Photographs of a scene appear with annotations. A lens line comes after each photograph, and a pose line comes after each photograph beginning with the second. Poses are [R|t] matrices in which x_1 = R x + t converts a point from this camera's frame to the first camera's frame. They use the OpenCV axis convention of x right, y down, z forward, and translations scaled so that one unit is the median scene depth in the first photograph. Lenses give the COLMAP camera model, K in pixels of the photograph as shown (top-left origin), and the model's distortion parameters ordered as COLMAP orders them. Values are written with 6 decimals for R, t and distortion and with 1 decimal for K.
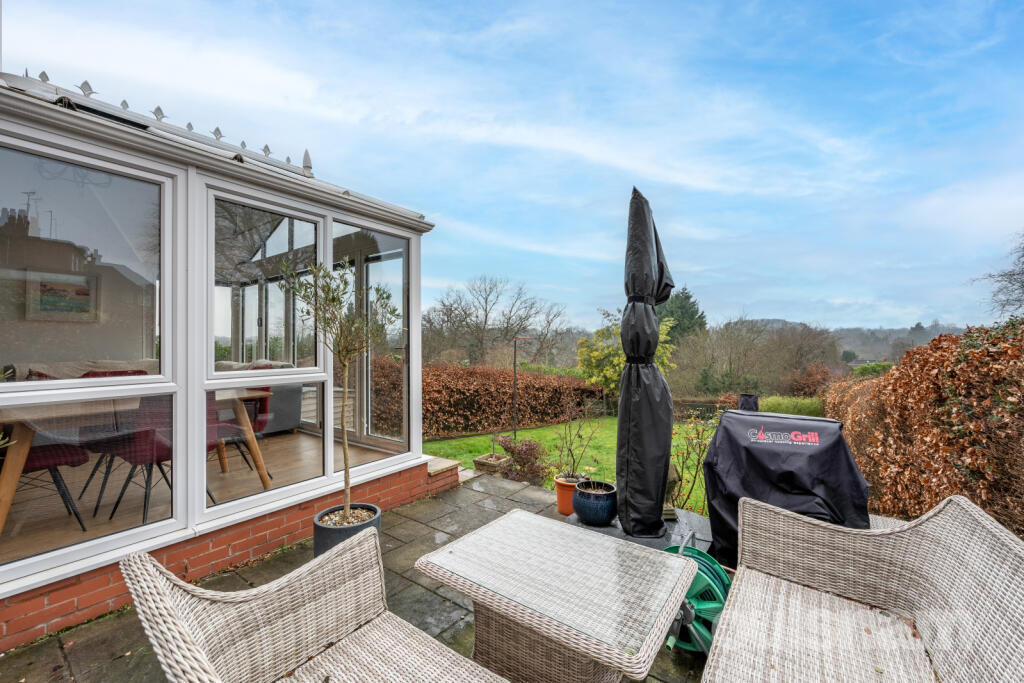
lens RADIAL K [[399.1, 0, 510.0], [0, 399.1, 340.4], [0, 0, 1]] dist [-0.006249, -0.000721]
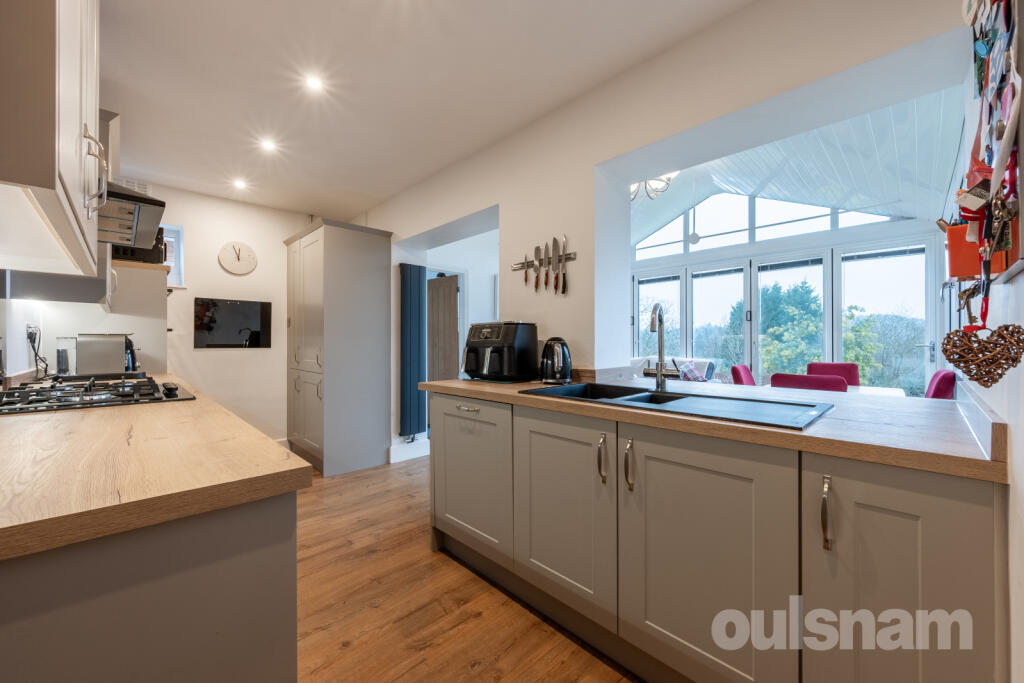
lens RADIAL K [[399.1, 0, 508.4], [0, 399.1, 339.2], [0, 0, 1]] dist [-0.006249, -0.000721]
pose [[0.985965, 0.001927, -0.166943, -0.286072], [-0.001774, 0.999998, 0.001066, 0.001489], [0.166944, -0.000755, 0.985966, -0.044134]]
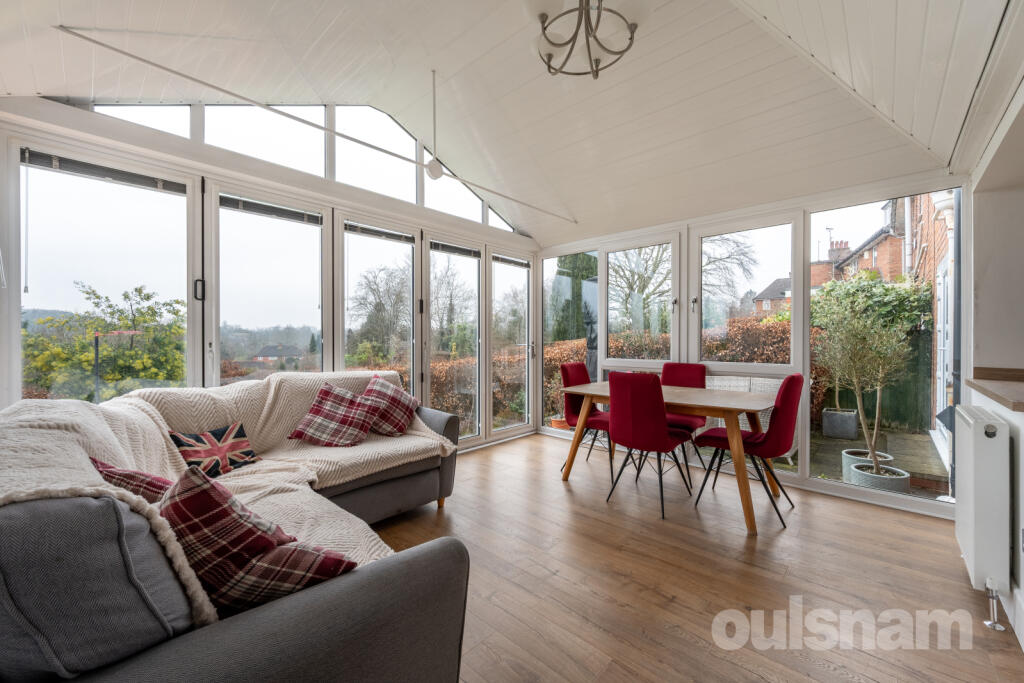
lens RADIAL K [[399.1, 0, 514.1], [0, 399.1, 340.8], [0, 0, 1]] dist [-0.006249, -0.000721]
pose [[0.115107, 0.002855, 0.993349, -0.370986], [-0.008985, 0.999958, -0.001833, 0.002235], [-0.993312, -0.008714, 0.115128, 0.223182]]
